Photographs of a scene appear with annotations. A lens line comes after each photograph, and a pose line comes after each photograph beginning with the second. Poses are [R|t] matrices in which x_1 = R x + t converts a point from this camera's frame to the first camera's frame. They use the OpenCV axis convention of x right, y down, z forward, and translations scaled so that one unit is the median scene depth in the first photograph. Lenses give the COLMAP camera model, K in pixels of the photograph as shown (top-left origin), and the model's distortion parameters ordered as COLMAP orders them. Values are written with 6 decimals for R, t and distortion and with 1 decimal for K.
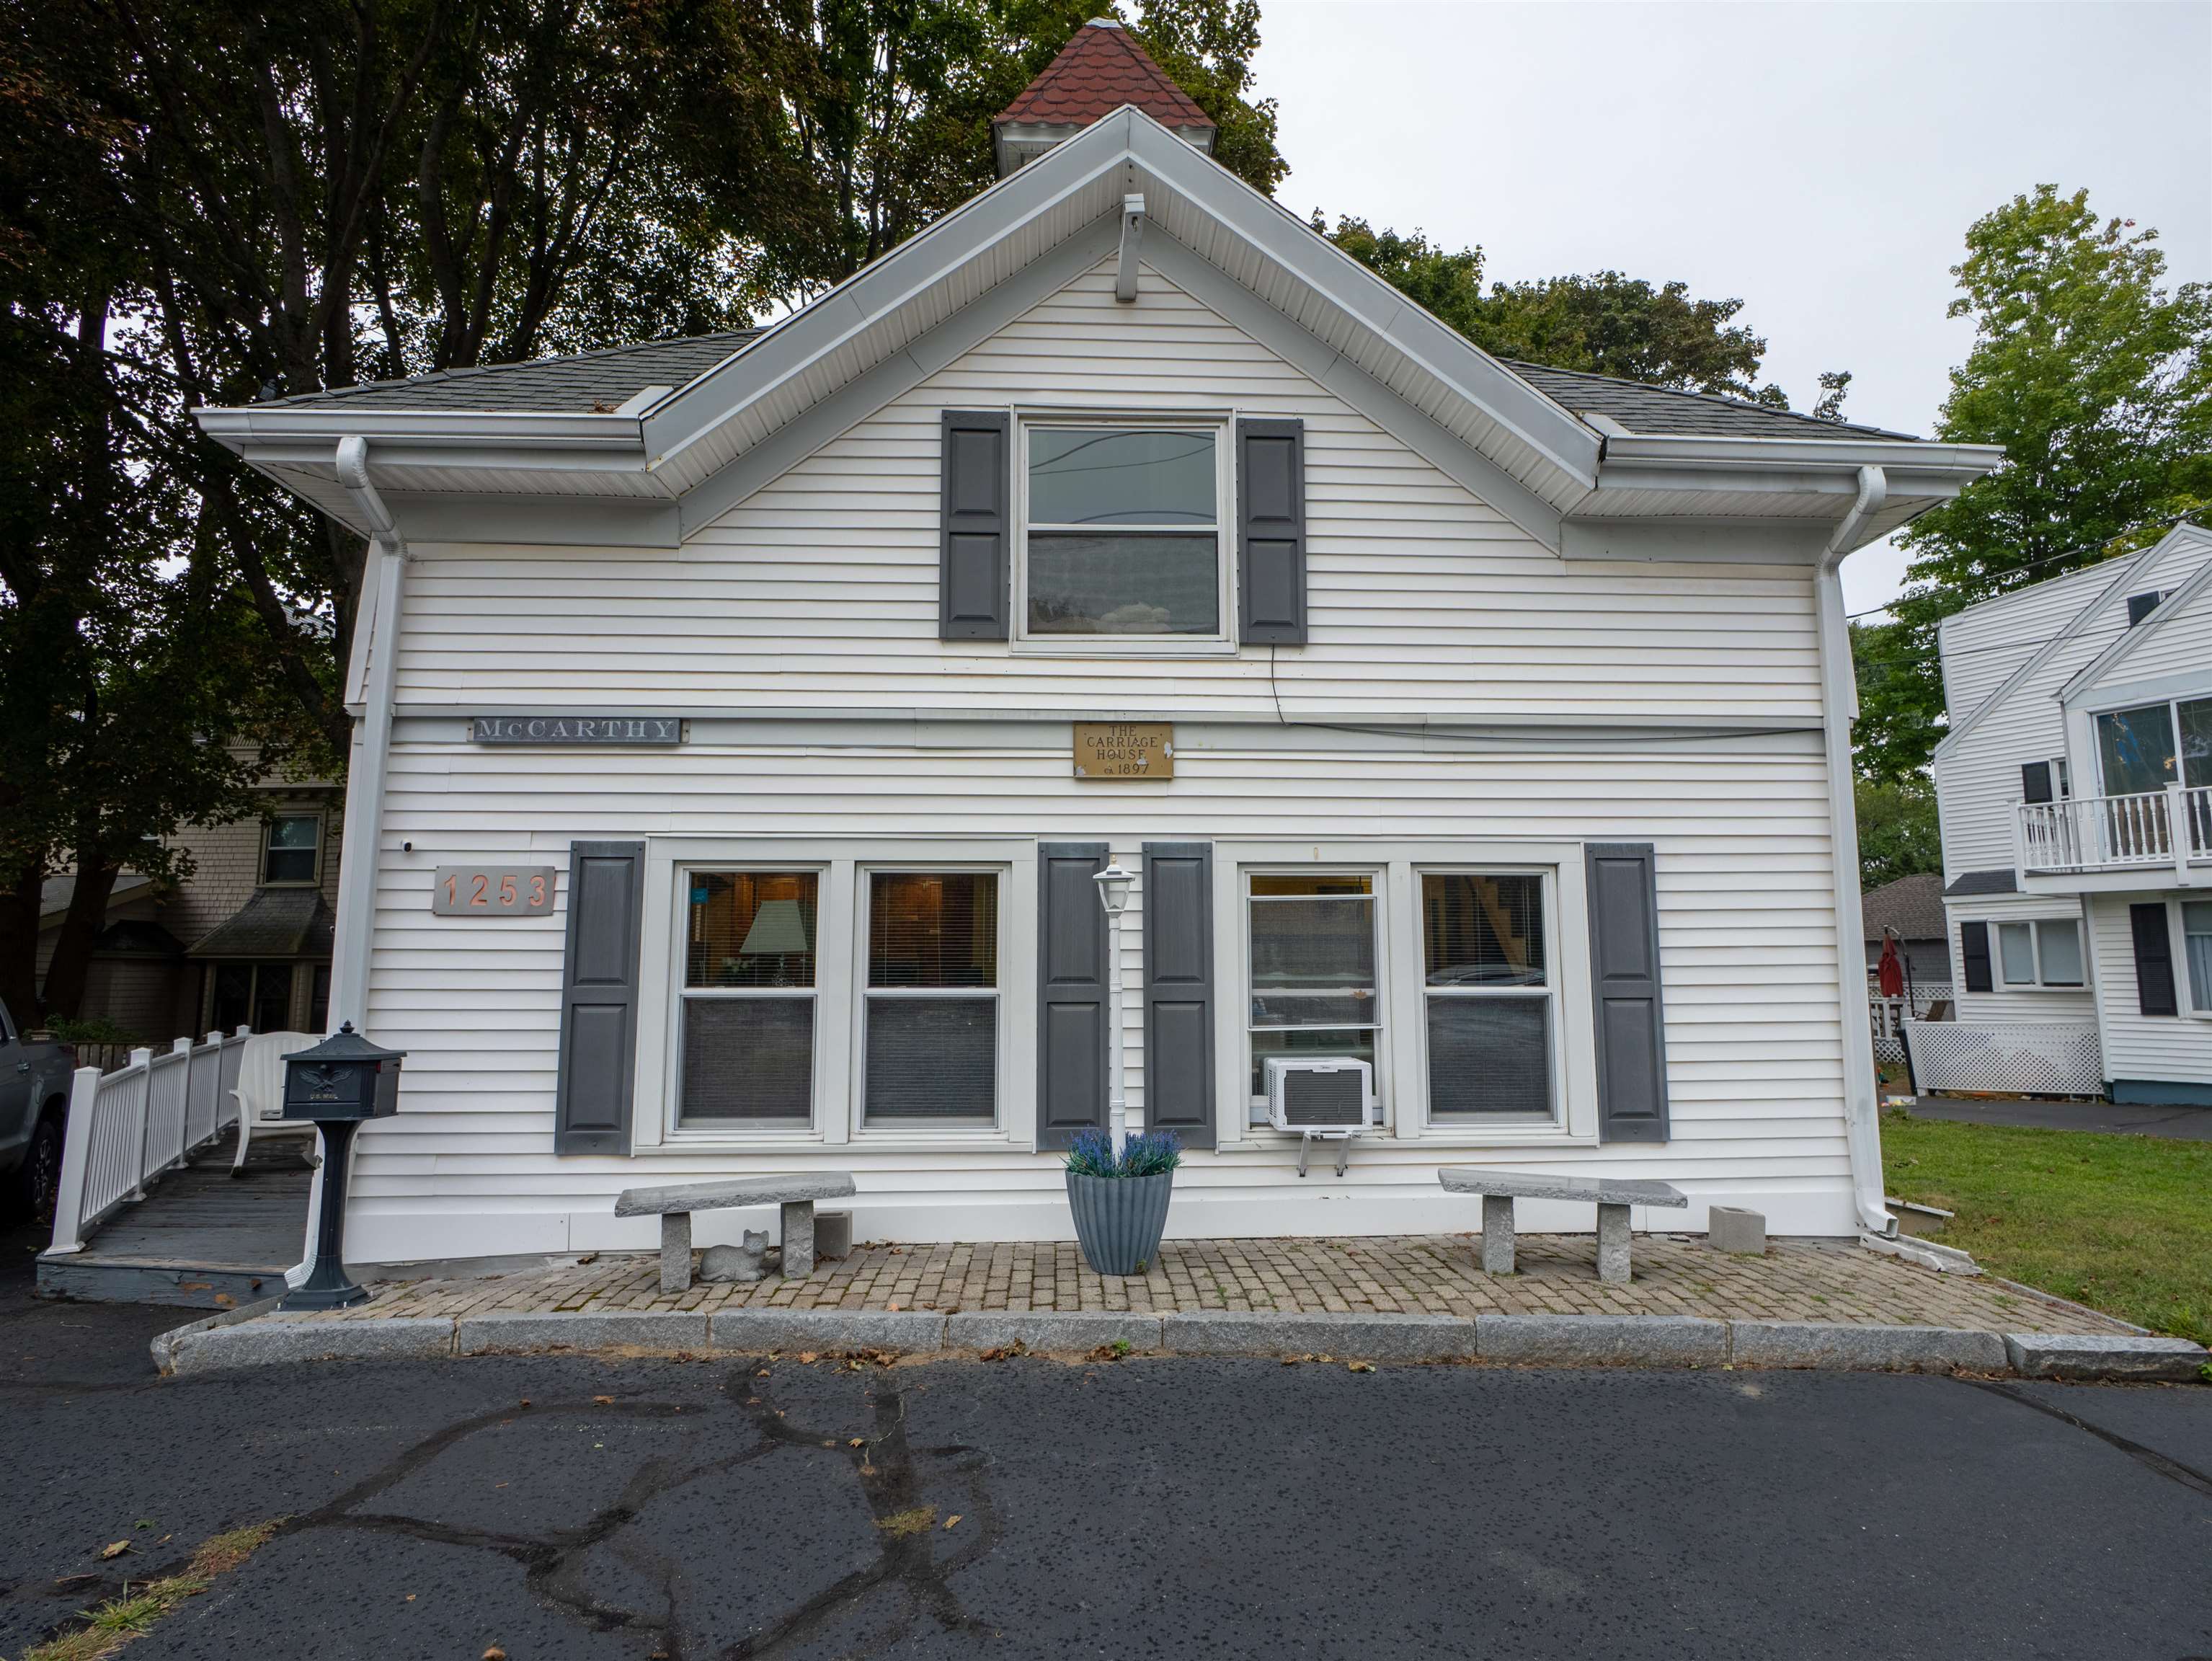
lens RADIAL K [[1188.2, 0, 1118.4], [0, 1188.2, 830.1], [0, 0, 1]] dist [-0.013261, 0.002315]
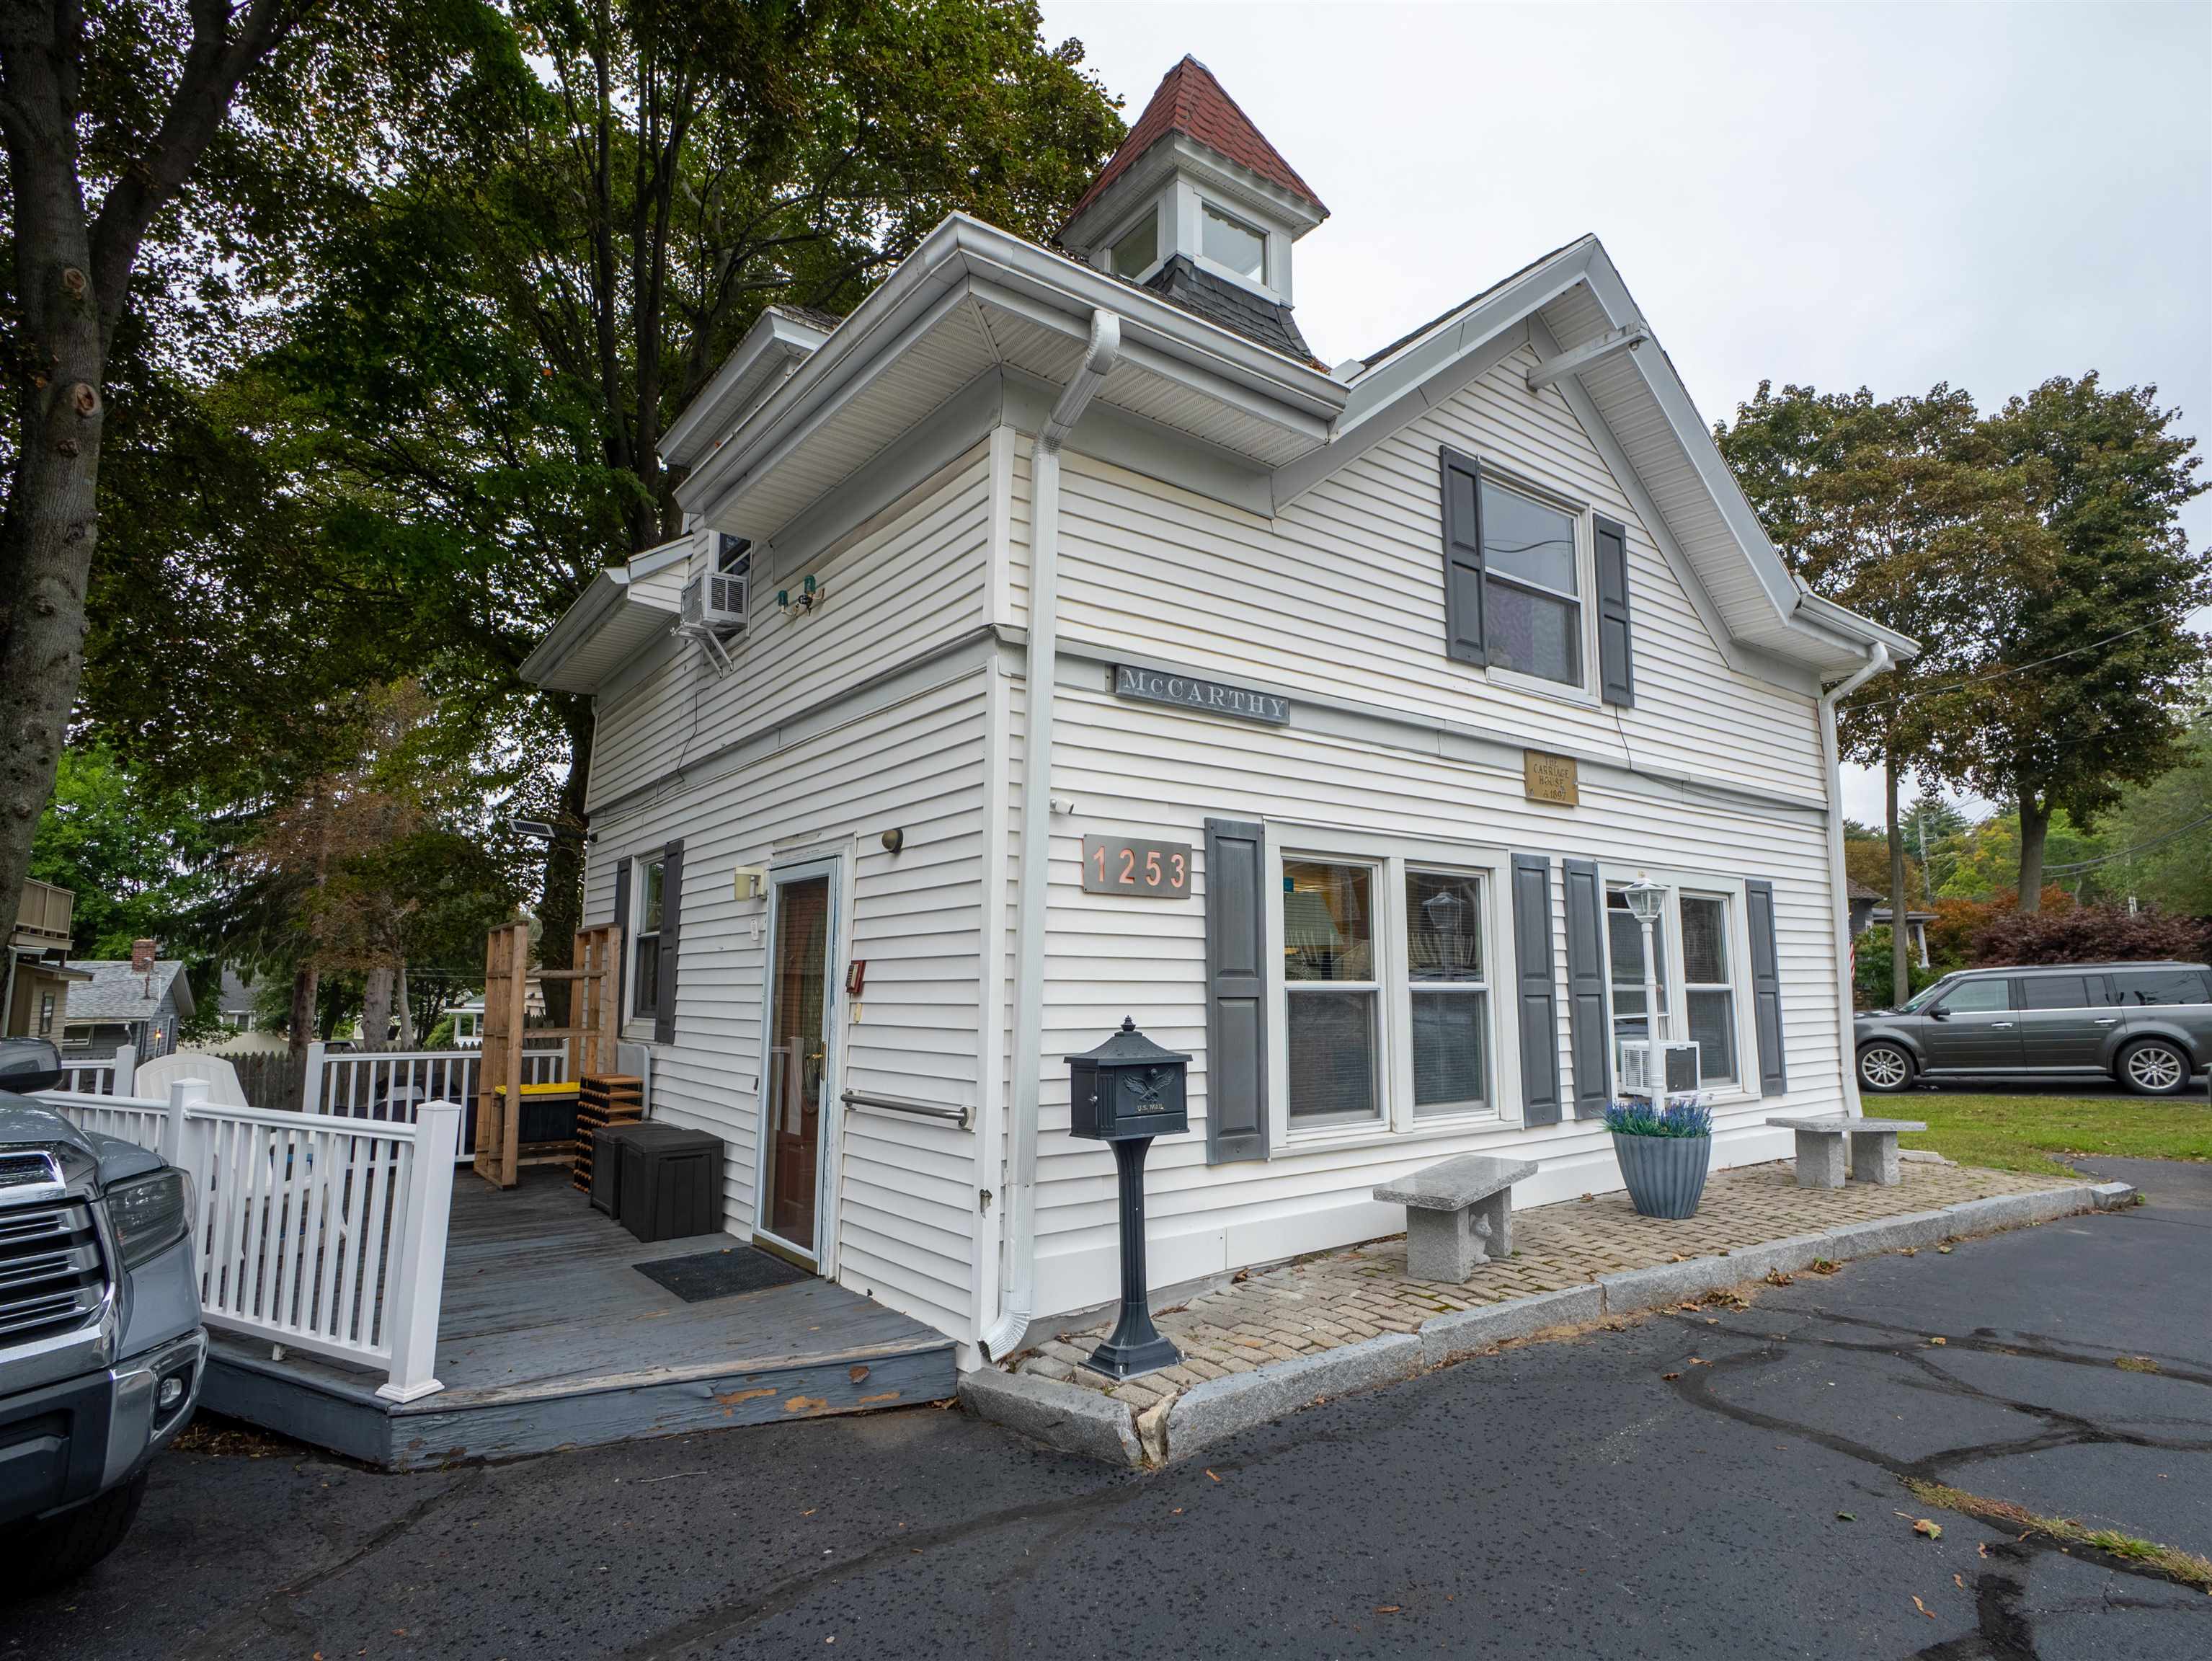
lens RADIAL K [[1188.2, 0, 1119.6], [0, 1188.2, 825.7], [0, 0, 1]] dist [-0.013261, 0.002315]
pose [[0.824397, 0.079571, 0.560391, -1.006876], [-0.074639, 0.996706, -0.031723, 0.048280], [-0.561069, -0.015675, 0.827621, 0.279620]]
